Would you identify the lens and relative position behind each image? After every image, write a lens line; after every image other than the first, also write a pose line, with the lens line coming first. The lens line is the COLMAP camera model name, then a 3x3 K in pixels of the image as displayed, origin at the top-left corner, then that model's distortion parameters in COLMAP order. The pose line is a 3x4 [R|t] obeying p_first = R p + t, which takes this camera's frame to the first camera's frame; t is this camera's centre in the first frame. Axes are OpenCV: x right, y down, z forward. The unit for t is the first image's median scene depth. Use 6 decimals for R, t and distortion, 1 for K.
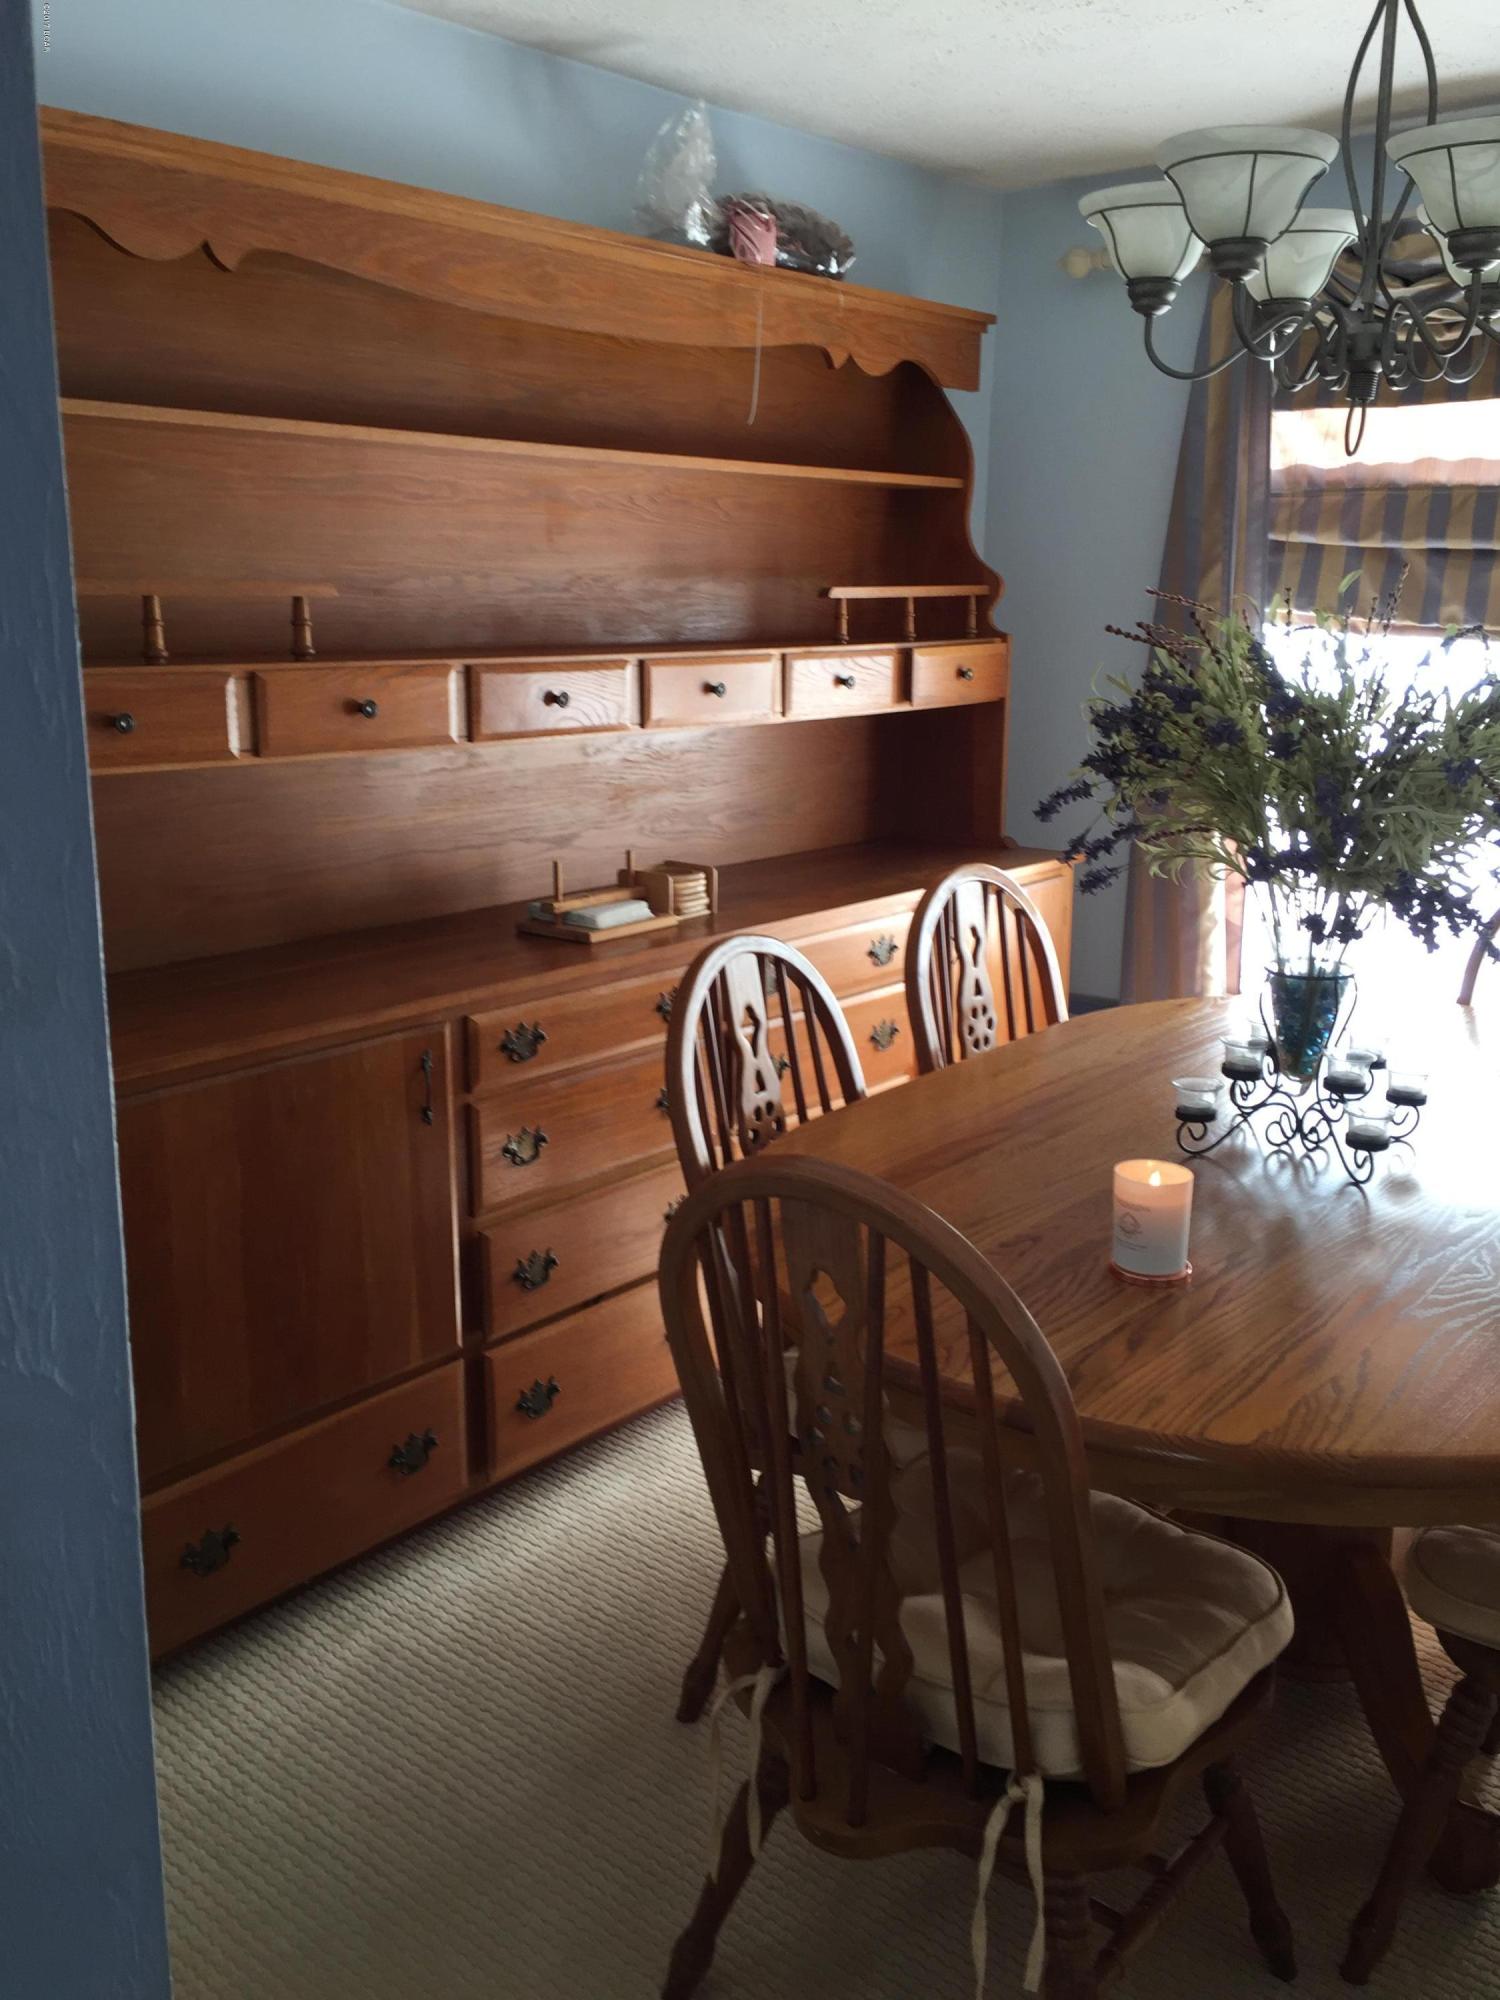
lens RADIAL K [[1737.3, 0, 749.2], [0, 1737.3, 979.1], [0, 0, 1]] dist [0.076493, -0.106935]
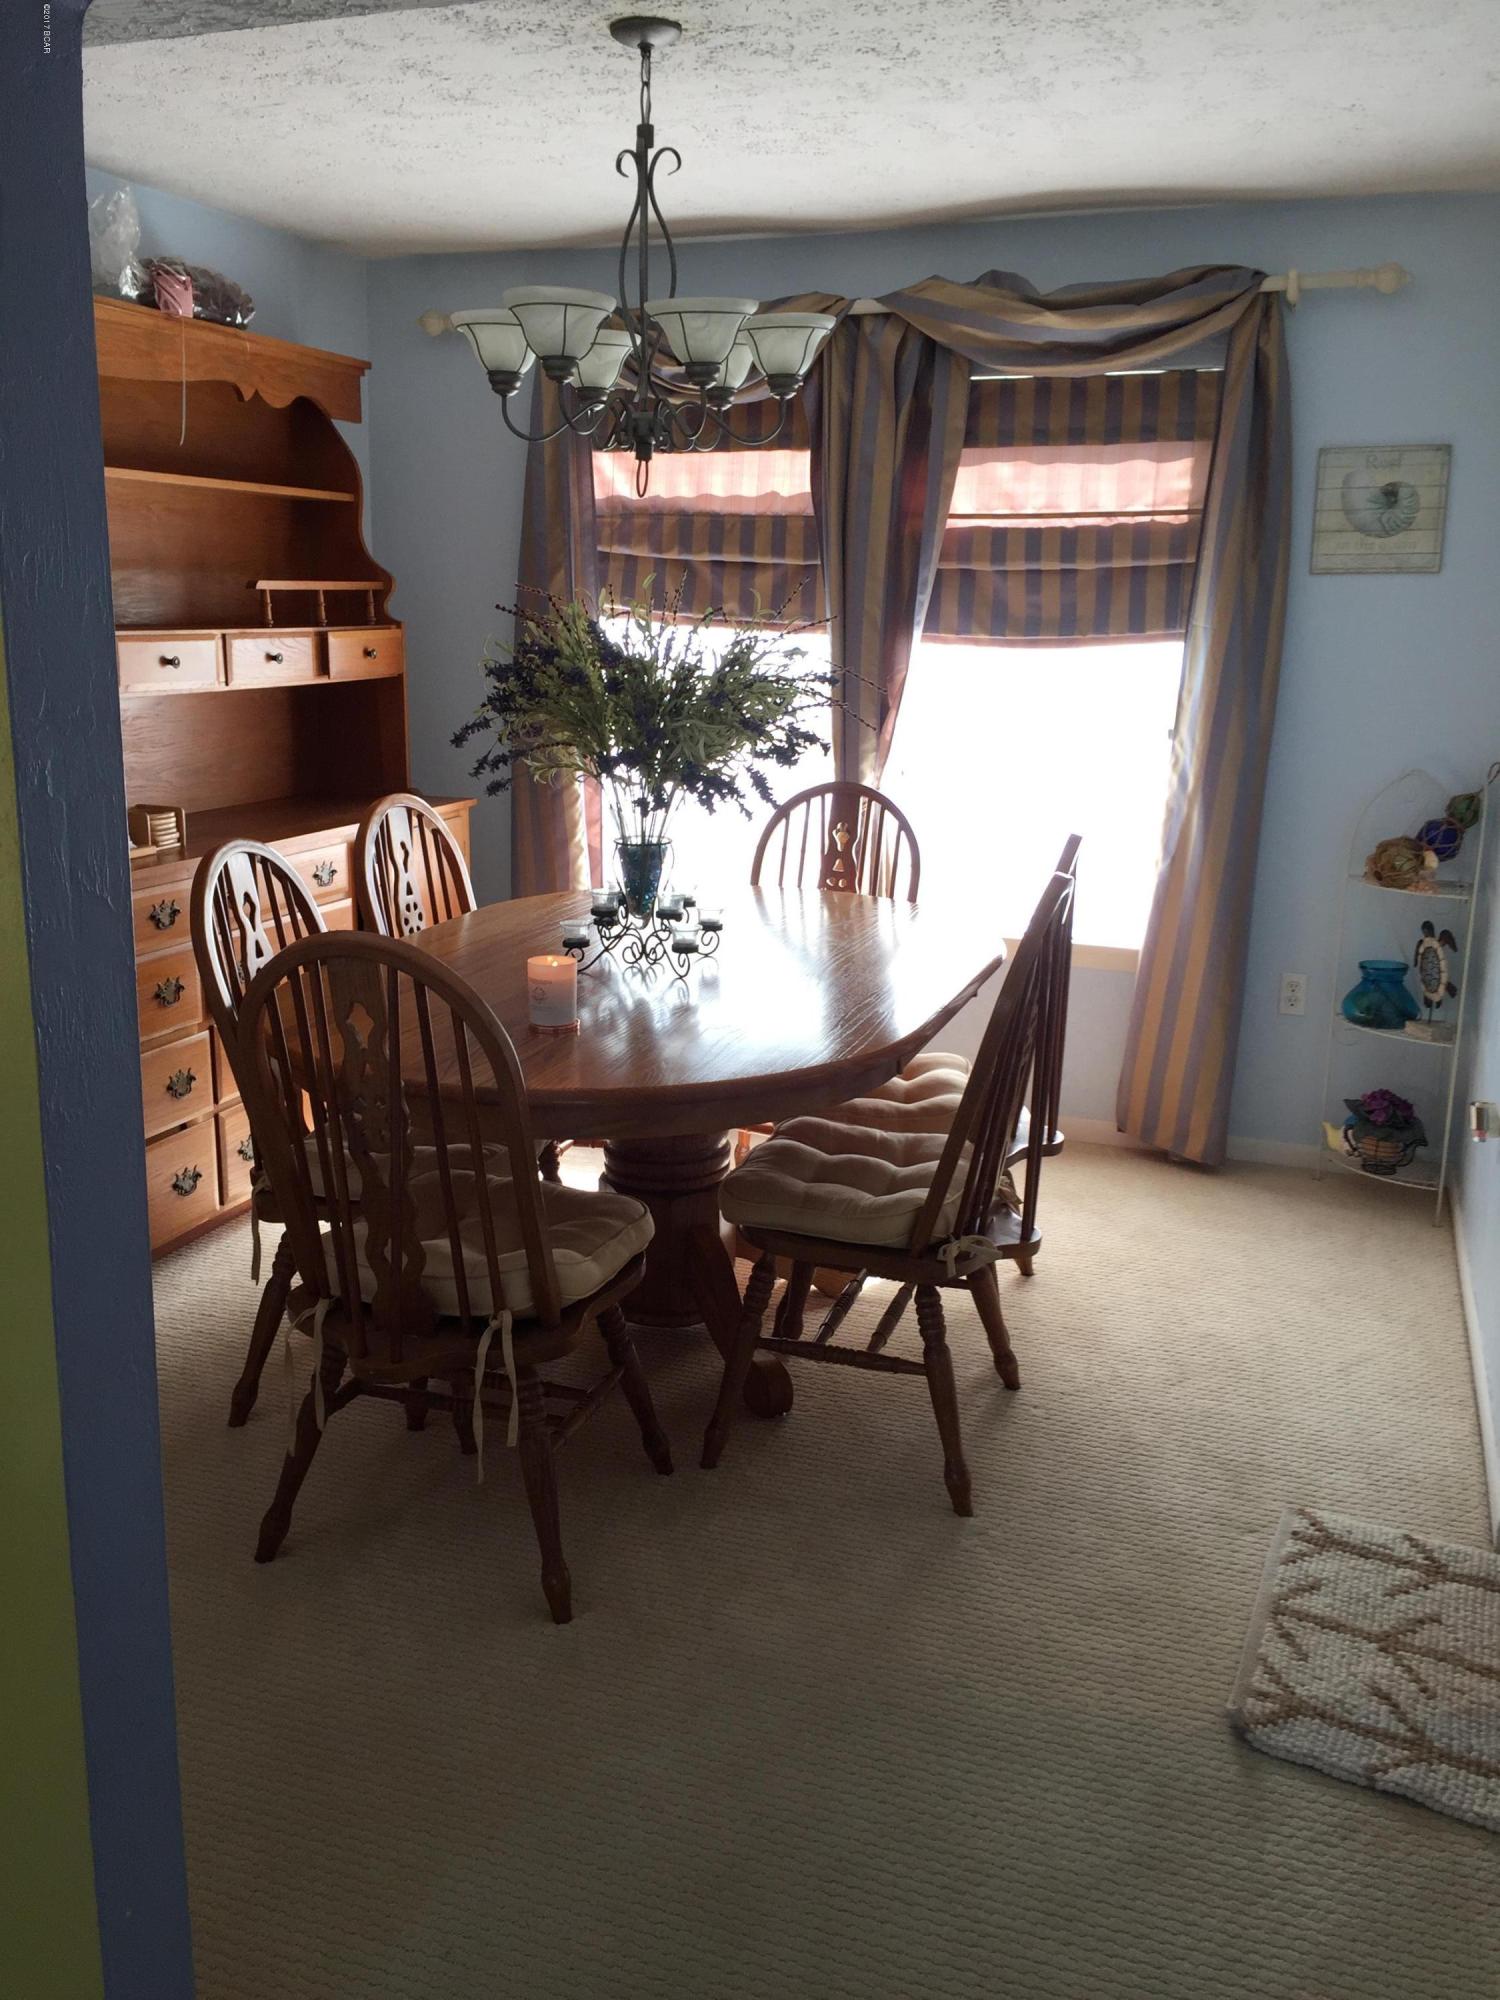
lens RADIAL K [[1737.3, 0, 741.4], [0, 1737.3, 1004.0], [0, 0, 1]] dist [0.076493, -0.106935]
pose [[0.937278, -0.071748, 0.341119, -0.090782], [0.068217, 0.997420, 0.022352, 0.081956], [-0.341843, 0.002320, 0.939754, -0.328452]]
